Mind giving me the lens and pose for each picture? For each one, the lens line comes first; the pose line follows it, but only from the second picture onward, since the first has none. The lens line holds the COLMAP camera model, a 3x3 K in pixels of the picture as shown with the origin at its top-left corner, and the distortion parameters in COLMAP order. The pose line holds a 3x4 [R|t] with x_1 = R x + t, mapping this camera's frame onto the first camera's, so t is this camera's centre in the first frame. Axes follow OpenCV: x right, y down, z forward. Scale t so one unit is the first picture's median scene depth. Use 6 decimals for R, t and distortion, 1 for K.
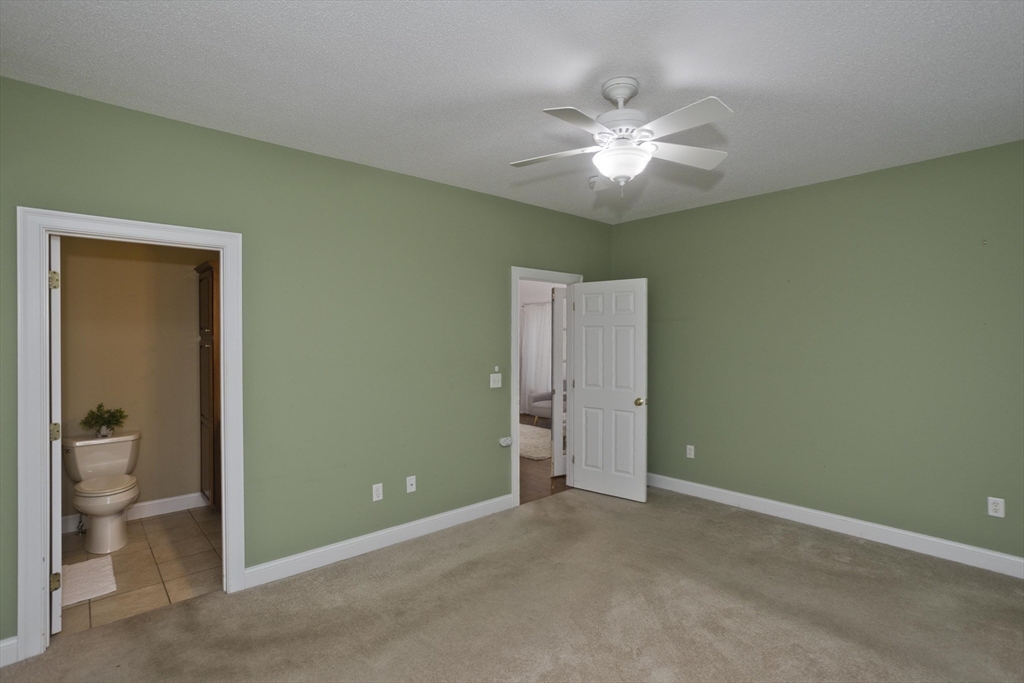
lens RADIAL K [[503.9, 0, 529.0], [0, 503.9, 331.7], [0, 0, 1]] dist [-0.016699, 0.000968]
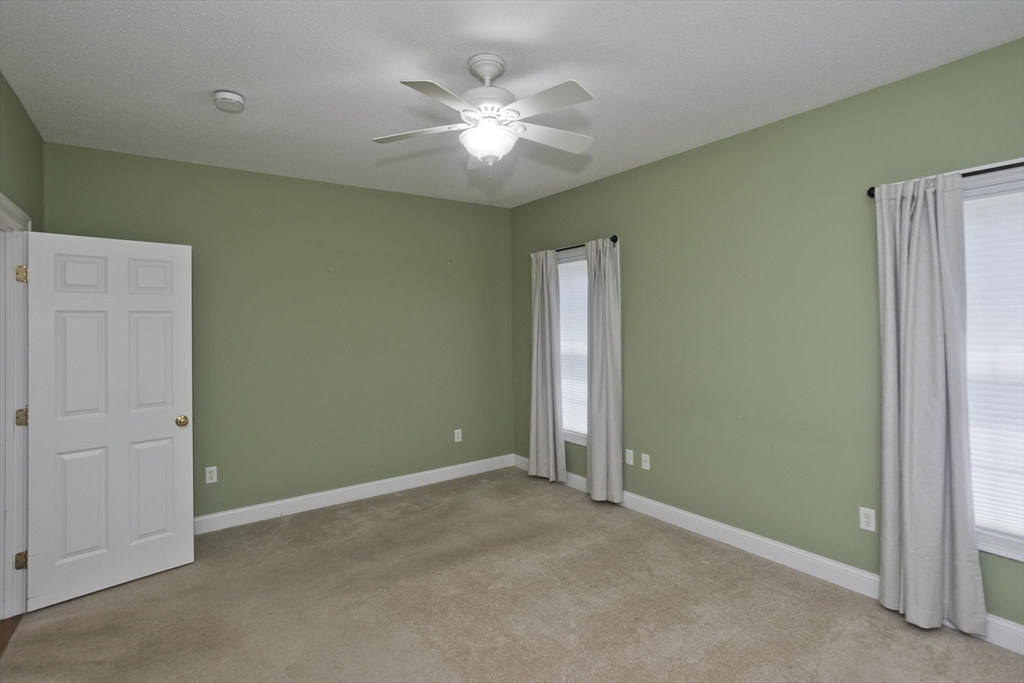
lens RADIAL K [[503.5, 0, 518.7], [0, 503.5, 318.4], [0, 0, 1]] dist [-0.000043, 0.001031]
pose [[0.126226, 0.002903, 0.991997, -0.449499], [0.001740, 0.999994, -0.003148, -0.000947], [-0.992000, 0.002123, 0.126220, 0.488799]]
